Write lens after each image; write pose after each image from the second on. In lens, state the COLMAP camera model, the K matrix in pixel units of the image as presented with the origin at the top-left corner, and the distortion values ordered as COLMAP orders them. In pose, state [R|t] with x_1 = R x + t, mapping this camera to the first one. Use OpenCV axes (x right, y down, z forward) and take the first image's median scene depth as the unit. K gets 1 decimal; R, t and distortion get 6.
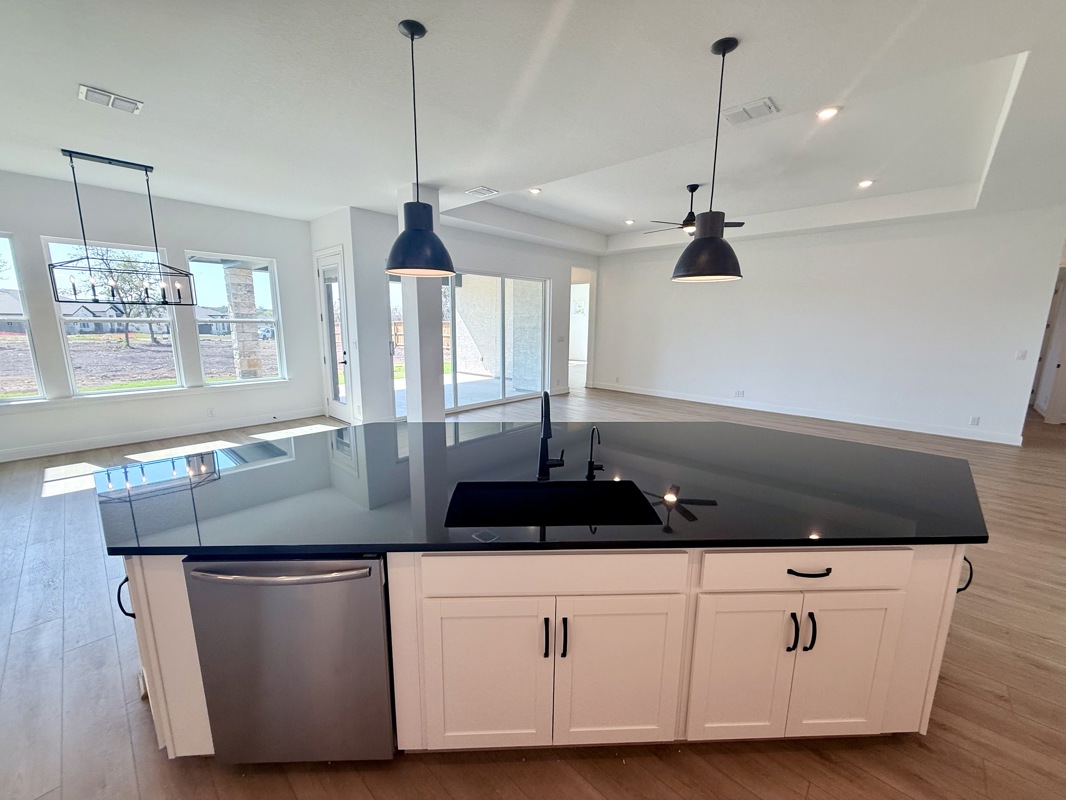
lens RADIAL K [[426.2, 0, 533.0], [0, 426.2, 400.0], [0, 0, 1]] dist [0.000457, 0.000091]
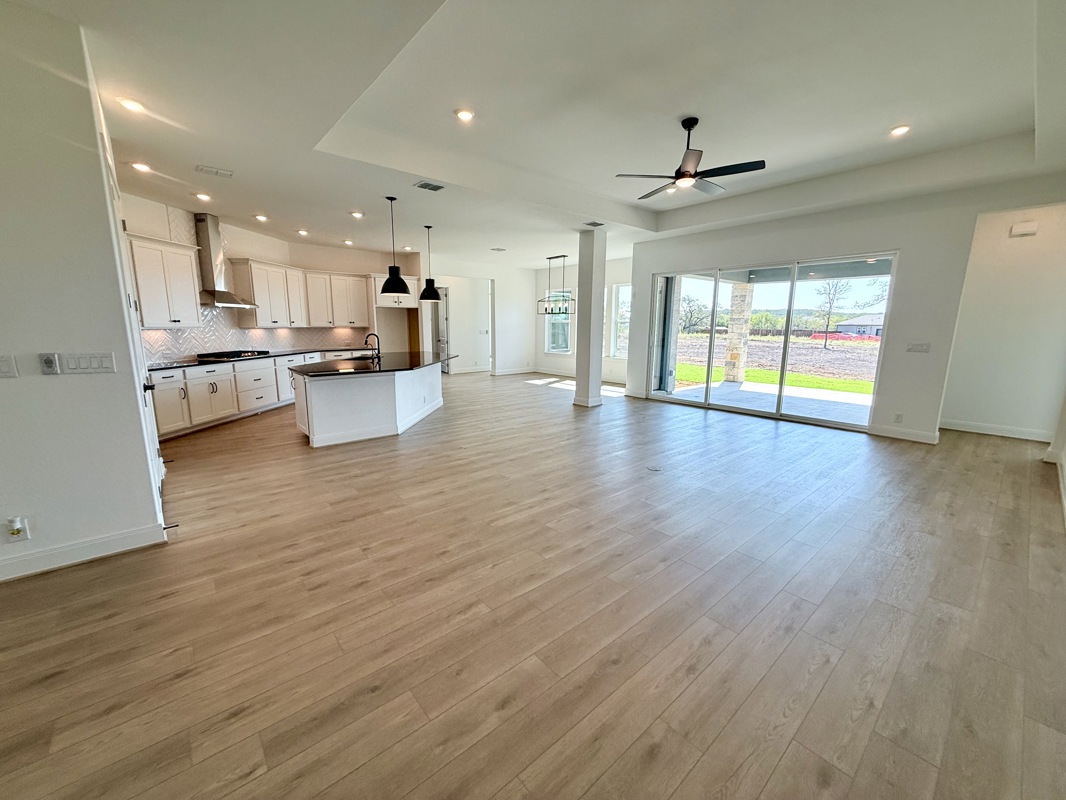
lens RADIAL K [[426.2, 0, 533.0], [0, 426.2, 400.0], [0, 0, 1]] dist [0.000457, 0.000091]
pose [[-0.107443, 0.163229, -0.980720, 0.997042], [-0.192123, 0.964429, 0.181566, -0.108391], [0.975472, 0.207927, -0.072261, 0.752349]]
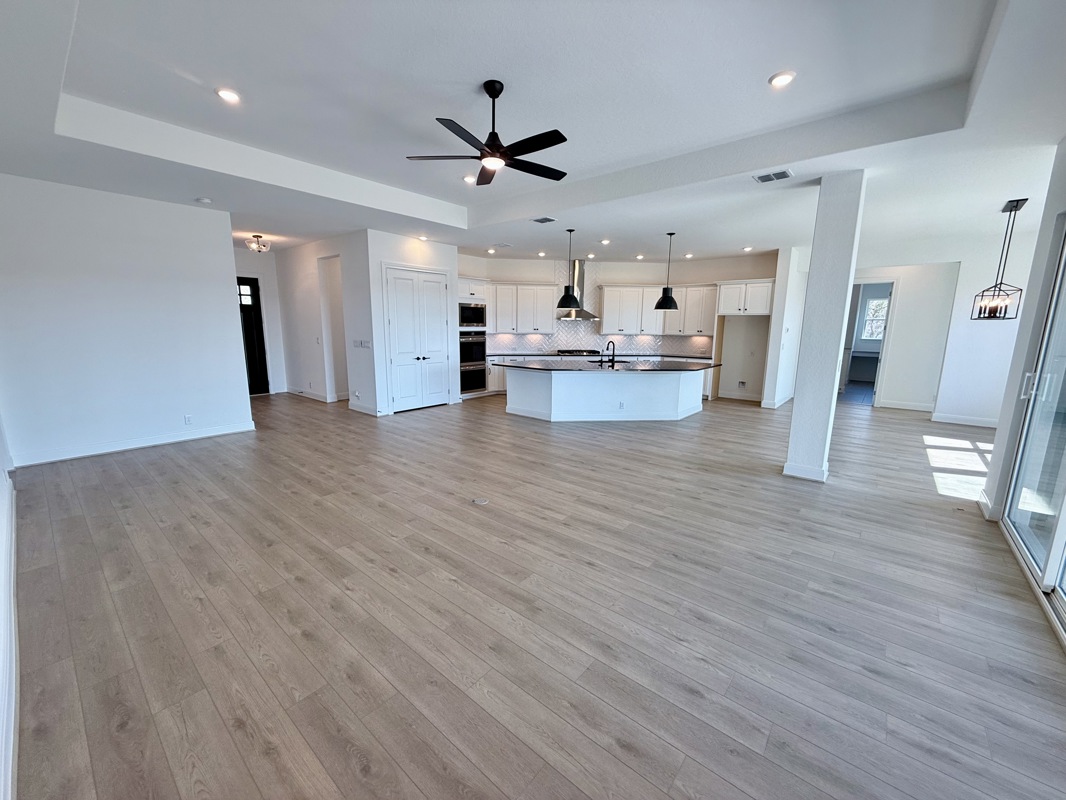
lens RADIAL K [[426.2, 0, 533.0], [0, 426.2, 400.0], [0, 0, 1]] dist [0.000457, 0.000091]
pose [[-0.998379, -0.011839, -0.055671, 0.291548], [-0.030905, 0.934133, 0.355584, -0.264719], [0.047794, 0.356728, -0.932985, 1.425319]]
